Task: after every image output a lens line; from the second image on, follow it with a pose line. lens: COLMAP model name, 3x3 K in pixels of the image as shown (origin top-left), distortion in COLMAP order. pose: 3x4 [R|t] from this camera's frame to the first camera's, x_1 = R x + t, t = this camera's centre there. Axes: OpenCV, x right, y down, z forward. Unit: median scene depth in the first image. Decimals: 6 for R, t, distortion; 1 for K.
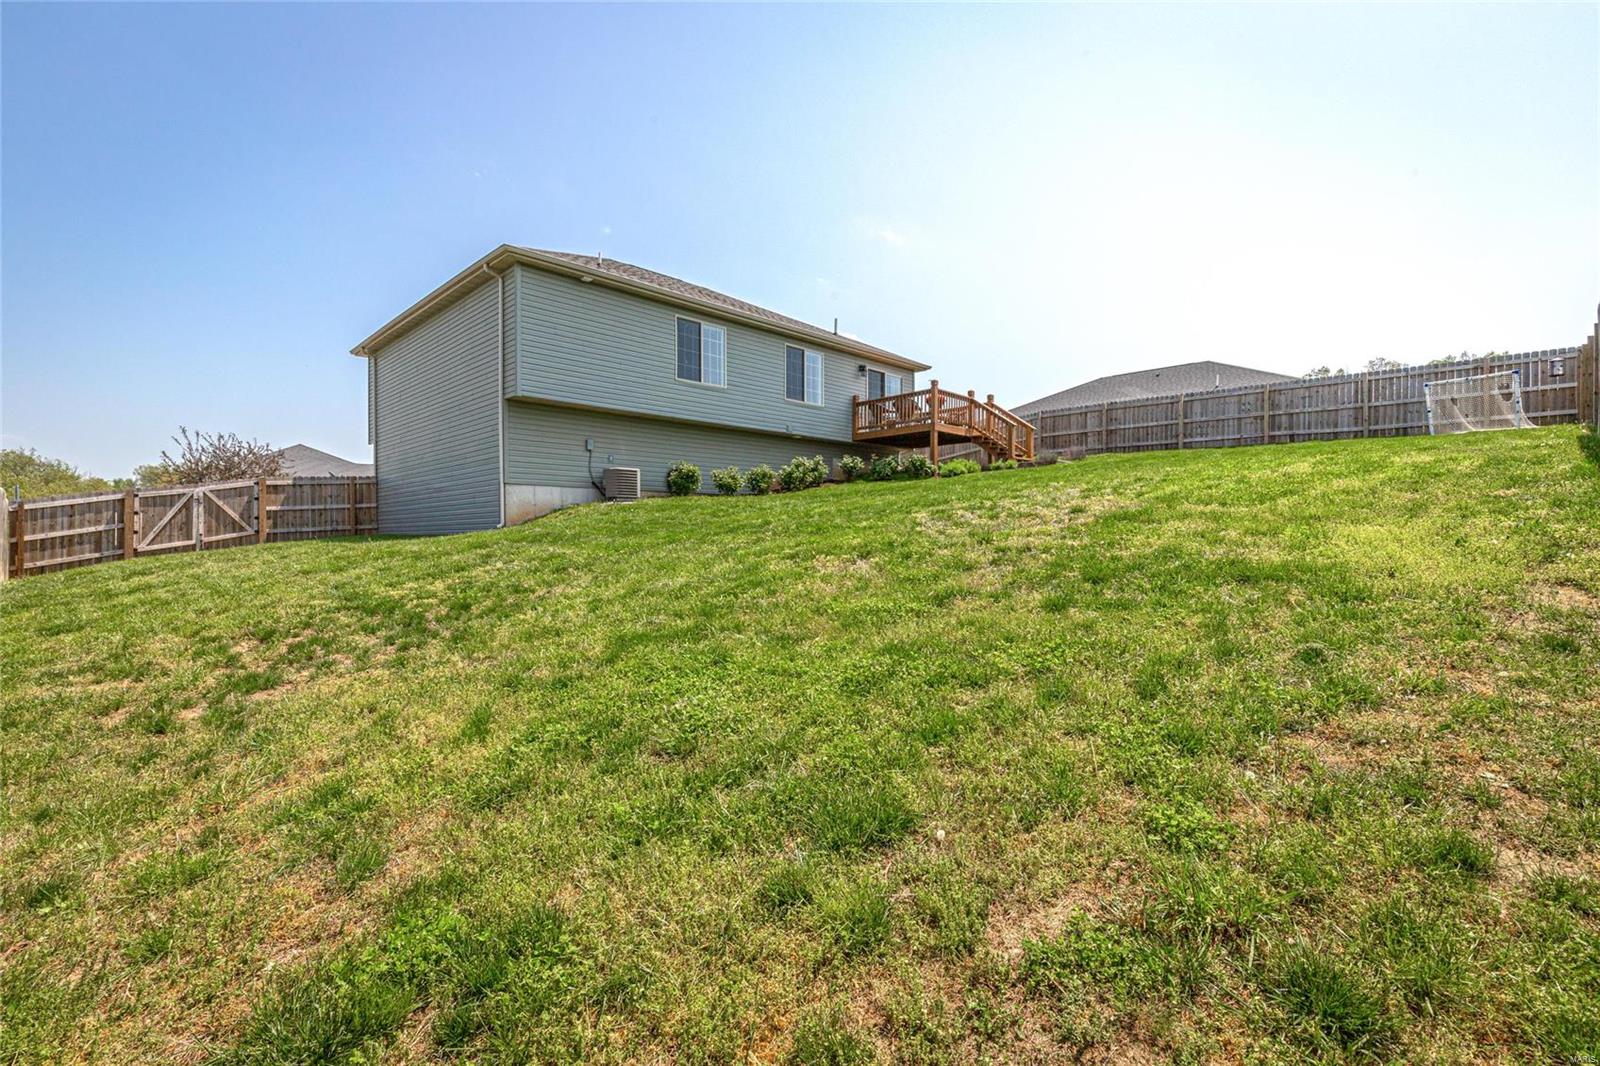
lens RADIAL K [[722.8, 0, 804.4], [0, 722.8, 530.5], [0, 0, 1]] dist [0.003181, 0.000425]
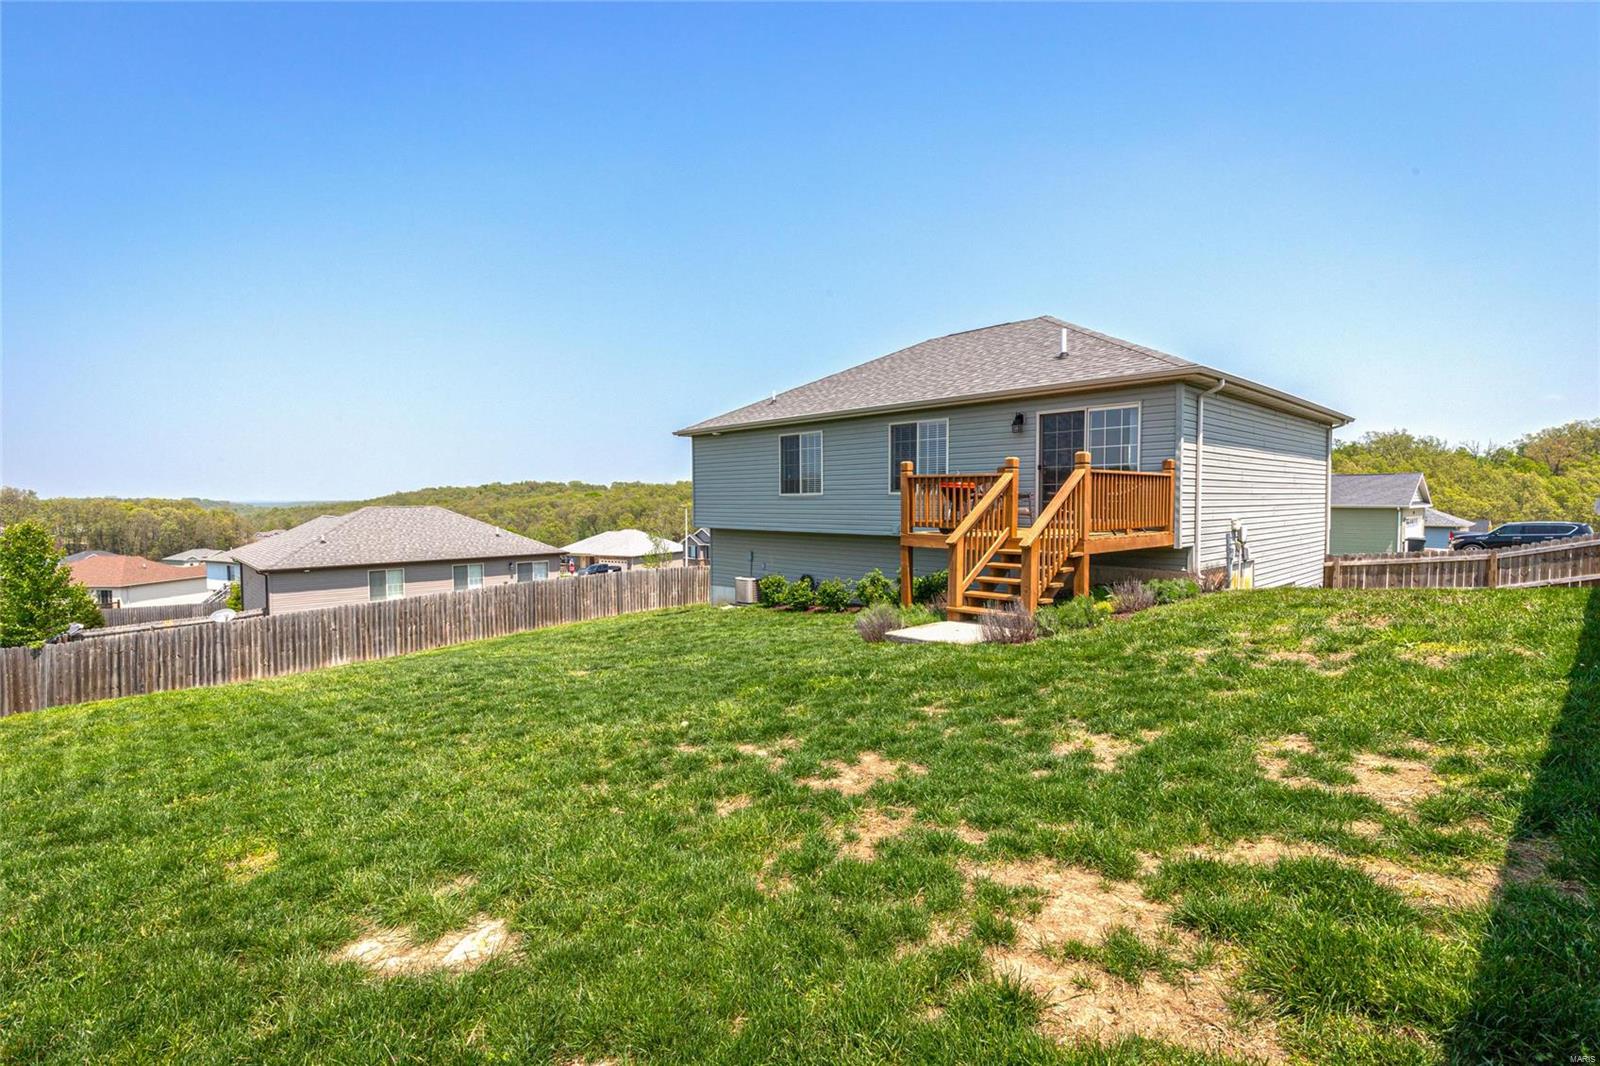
lens RADIAL K [[716.1, 0, 805.0], [0, 716.1, 528.3], [0, 0, 1]] dist [0.002277, 0.000846]
pose [[-0.024163, 0.040465, -0.998889, 0.790186], [0.006846, 0.999164, 0.040310, -0.181002], [0.999685, -0.005864, -0.024419, 0.945955]]
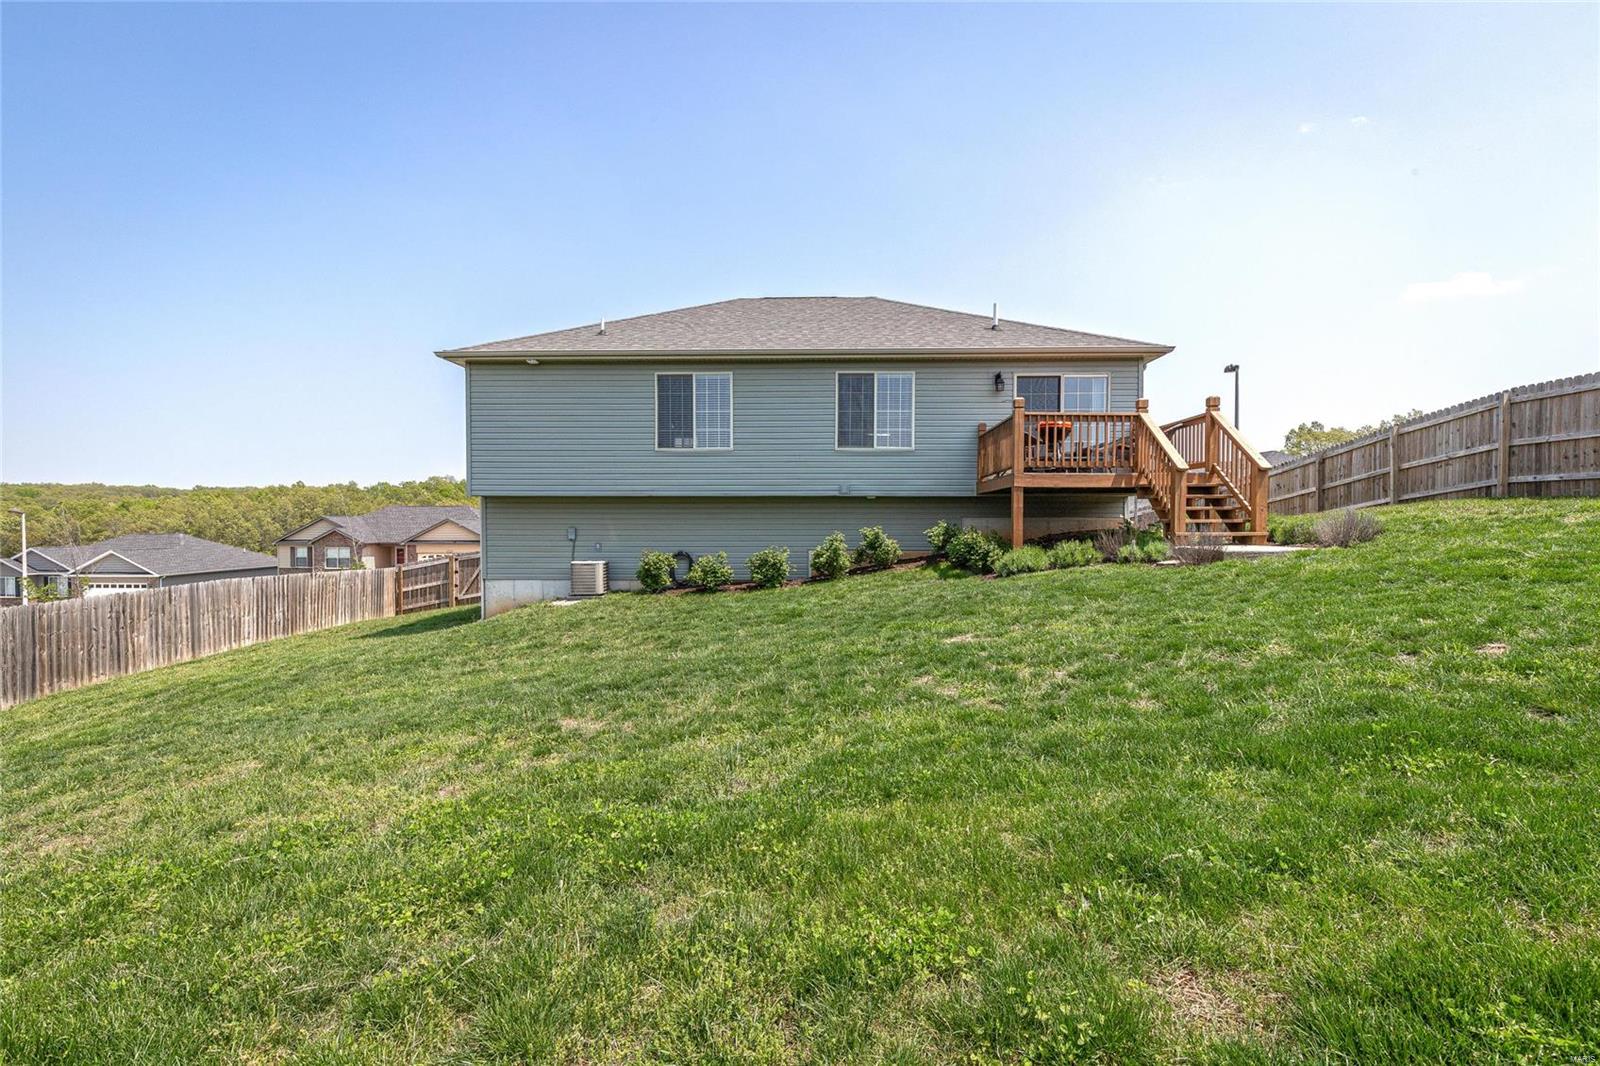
lens RADIAL K [[716.1, 0, 805.0], [0, 716.1, 528.3], [0, 0, 1]] dist [0.002277, 0.000846]
pose [[0.685823, 0.011581, -0.727676, 0.485201], [0.002385, 0.999832, 0.018160, -0.118749], [0.727764, -0.014190, 0.685681, 0.492906]]
